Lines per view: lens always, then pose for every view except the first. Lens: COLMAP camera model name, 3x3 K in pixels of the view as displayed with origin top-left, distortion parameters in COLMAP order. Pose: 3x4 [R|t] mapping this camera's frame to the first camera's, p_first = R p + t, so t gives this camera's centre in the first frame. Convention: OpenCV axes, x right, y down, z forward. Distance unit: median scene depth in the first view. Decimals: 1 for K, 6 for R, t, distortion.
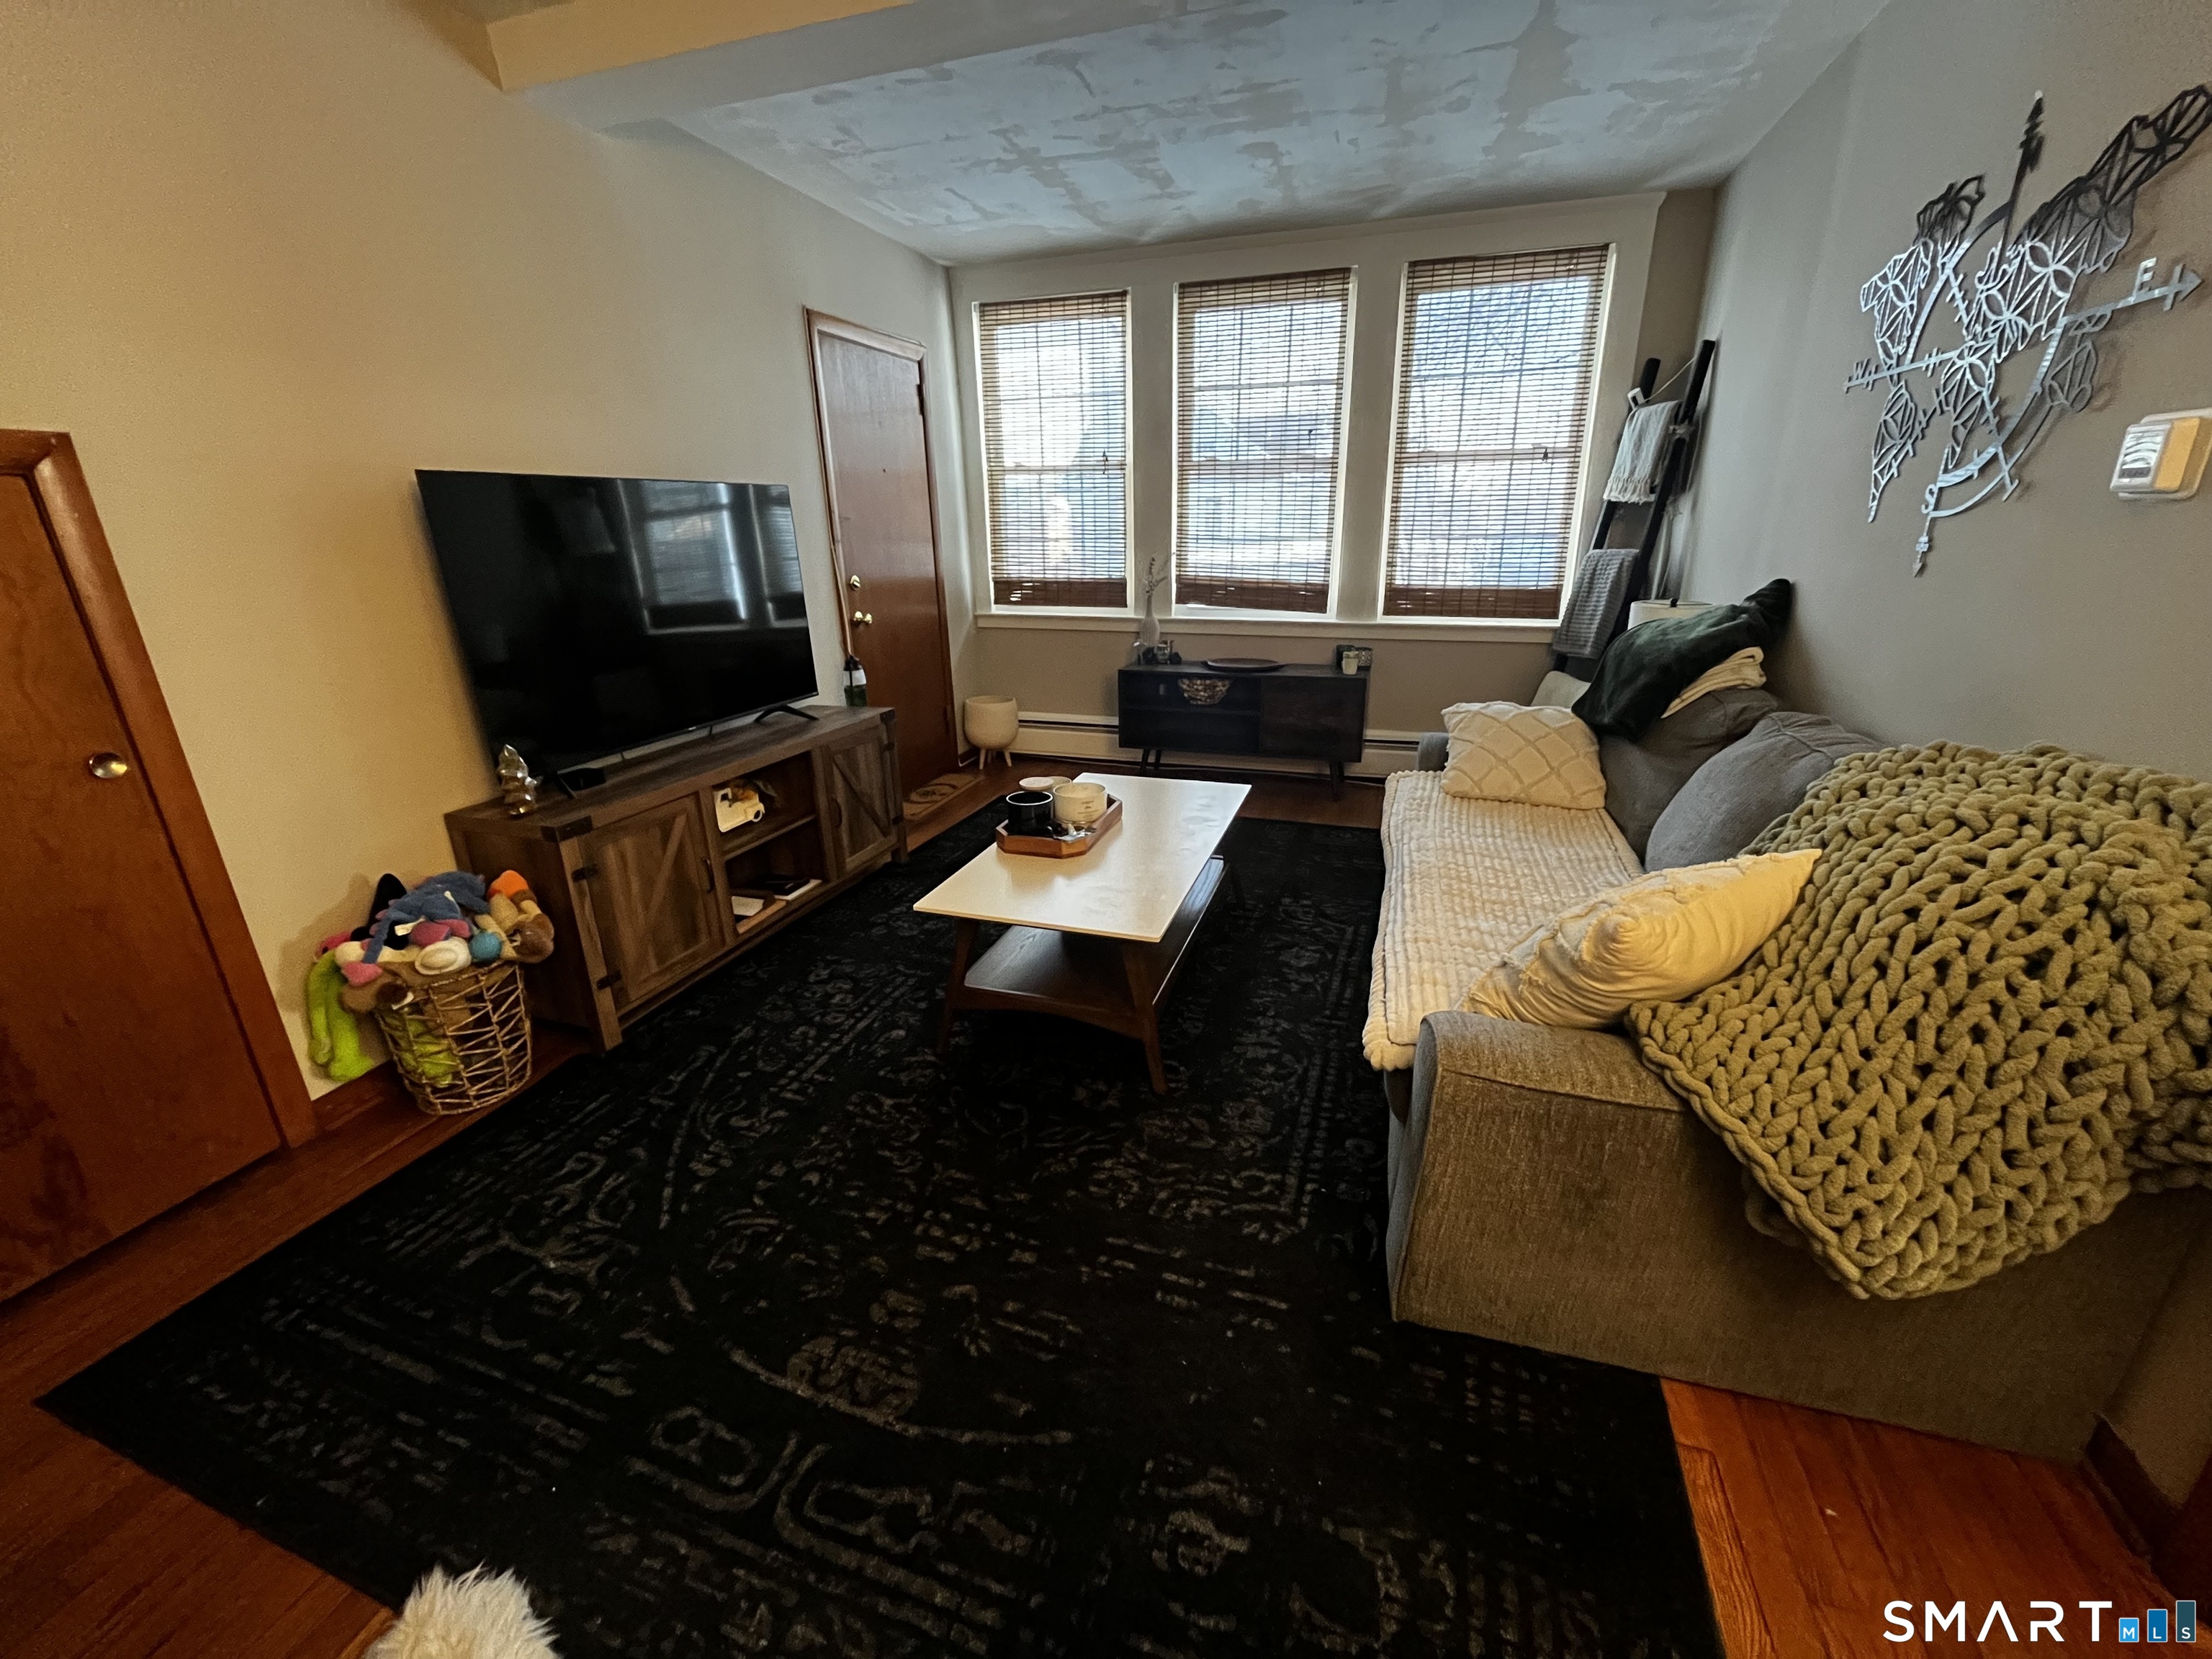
lens RADIAL K [[897.2, 0, 1107.4], [0, 897.2, 826.6], [0, 0, 1]] dist [-0.000129, 0.000154]
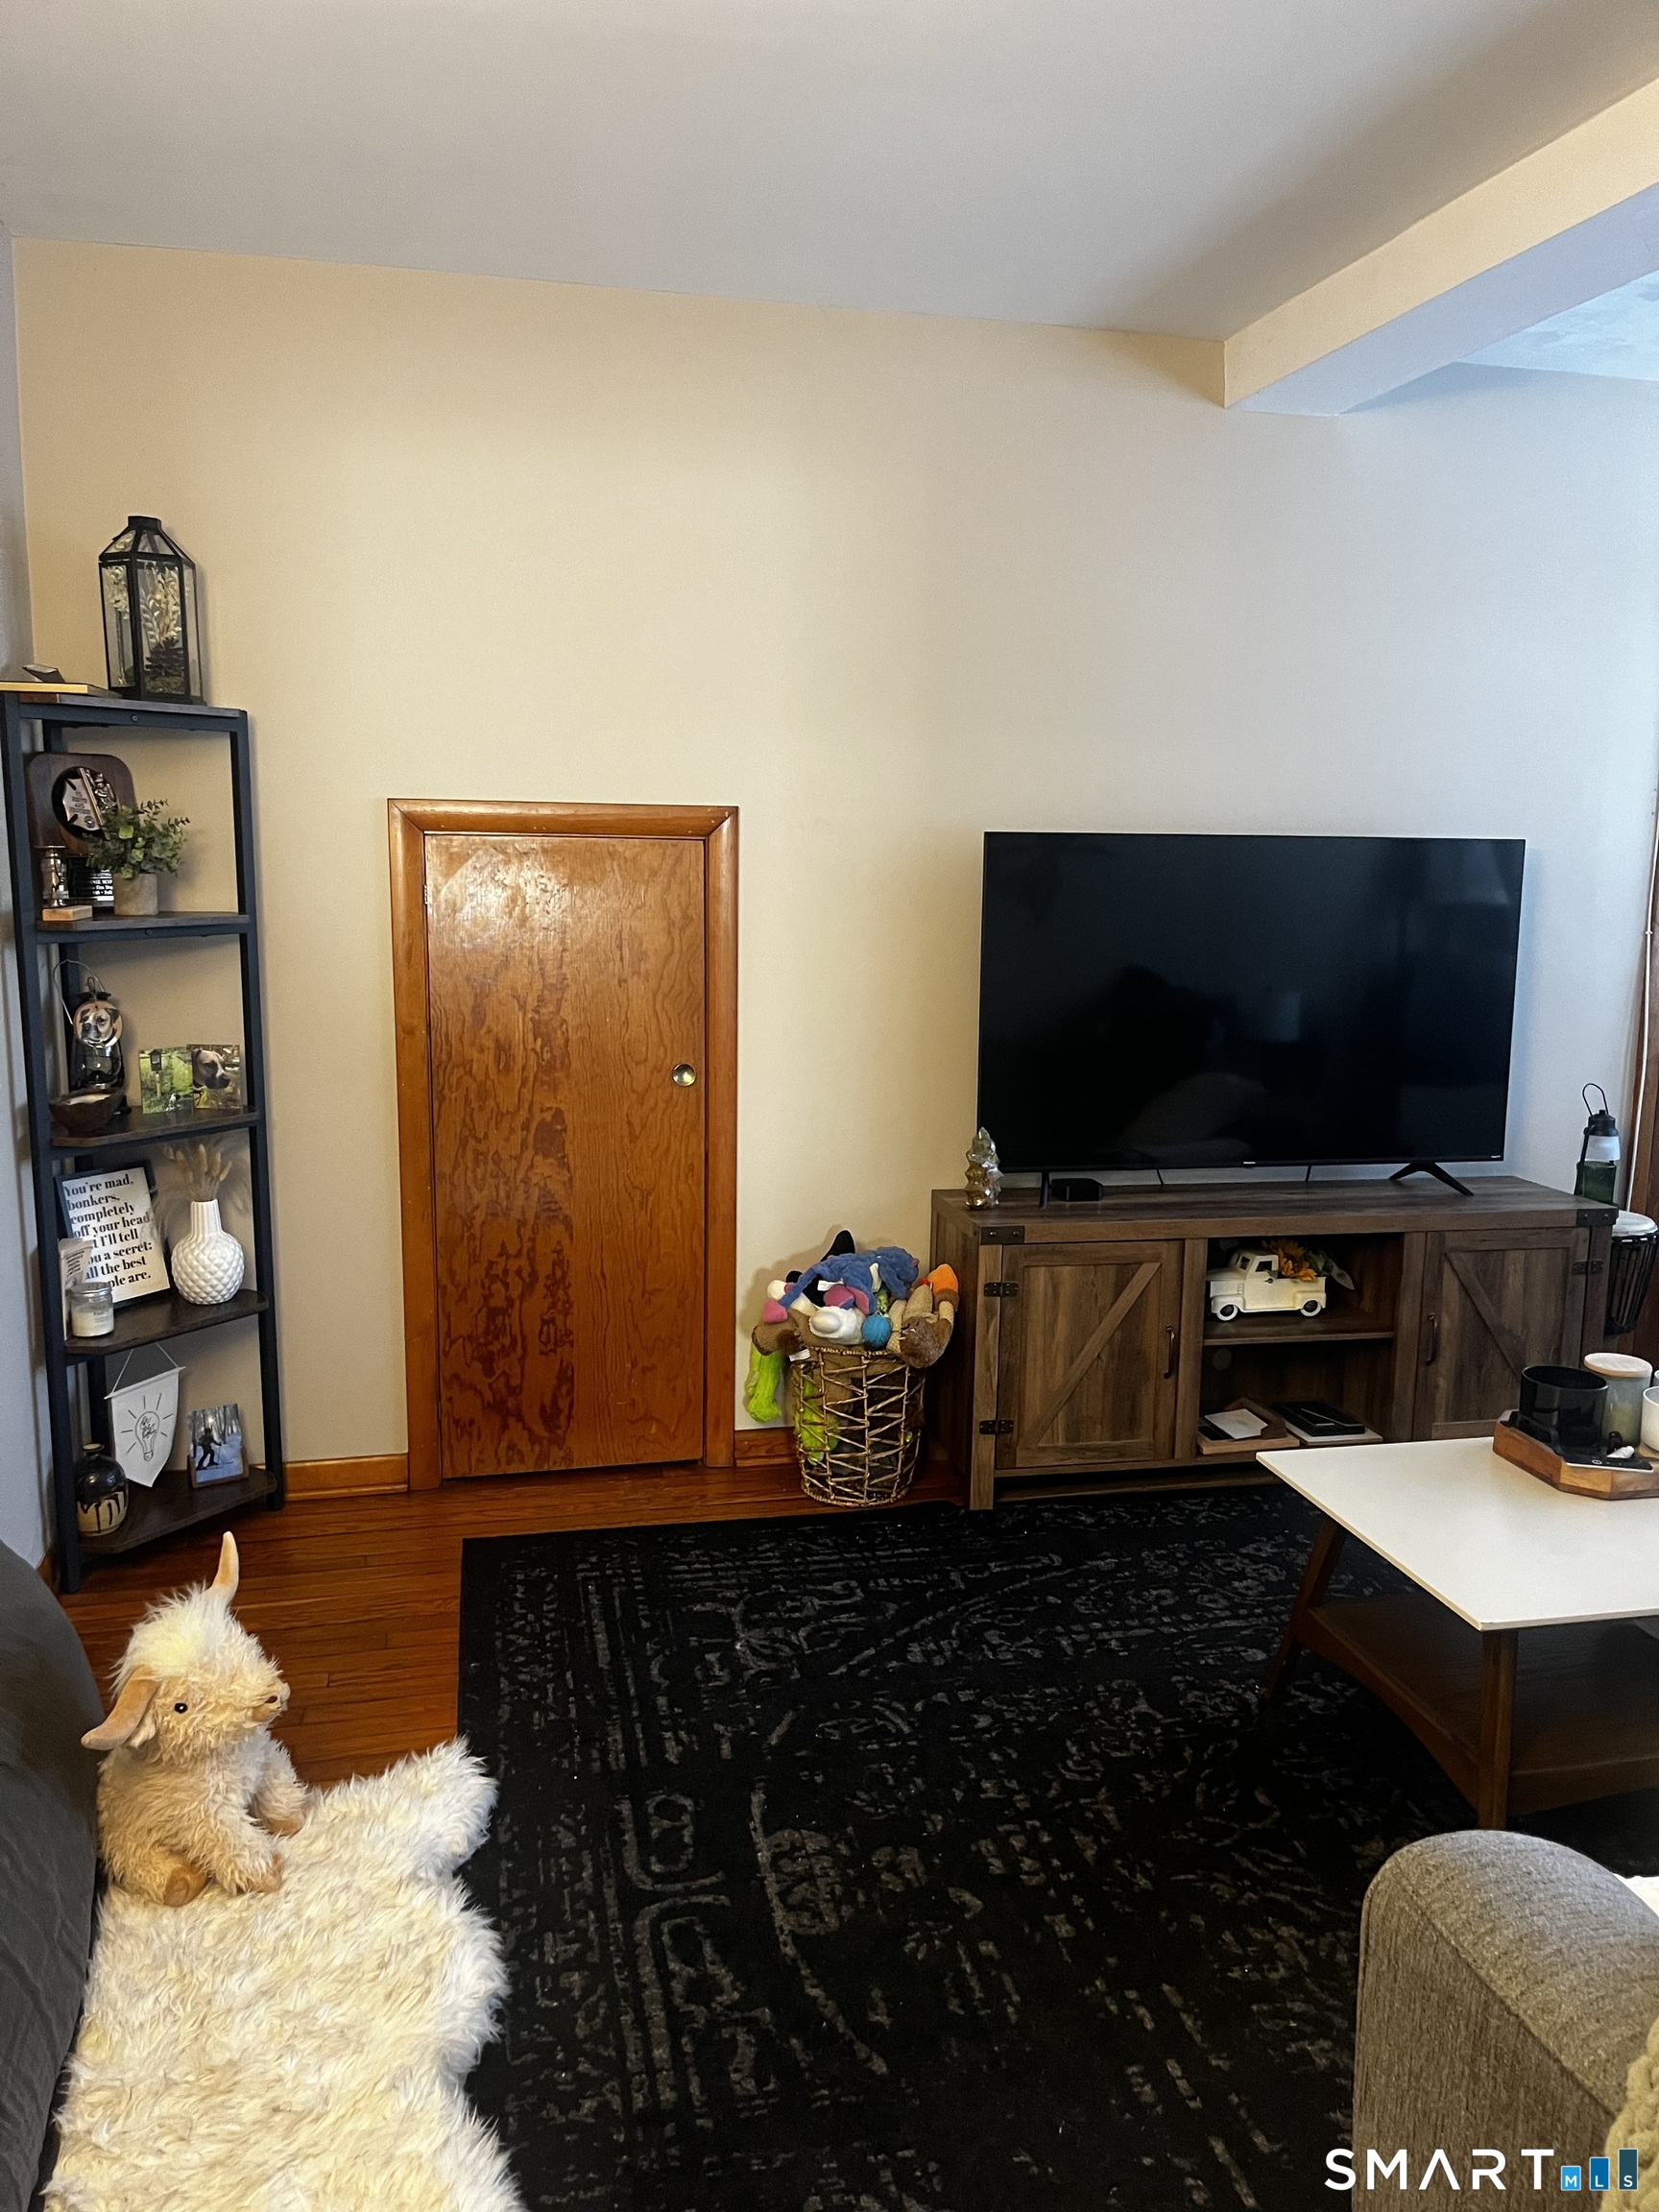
lens RADIAL K [[1688.0, 0, 827.8], [0, 1688.0, 1108.7], [0, 0, 1]] dist [0.061124, -0.020710]
pose [[0.522415, 0.163523, -0.836865, 0.673042], [-0.301563, 0.953444, -0.001950, -0.061700], [0.797585, 0.253386, 0.547406, -0.039215]]
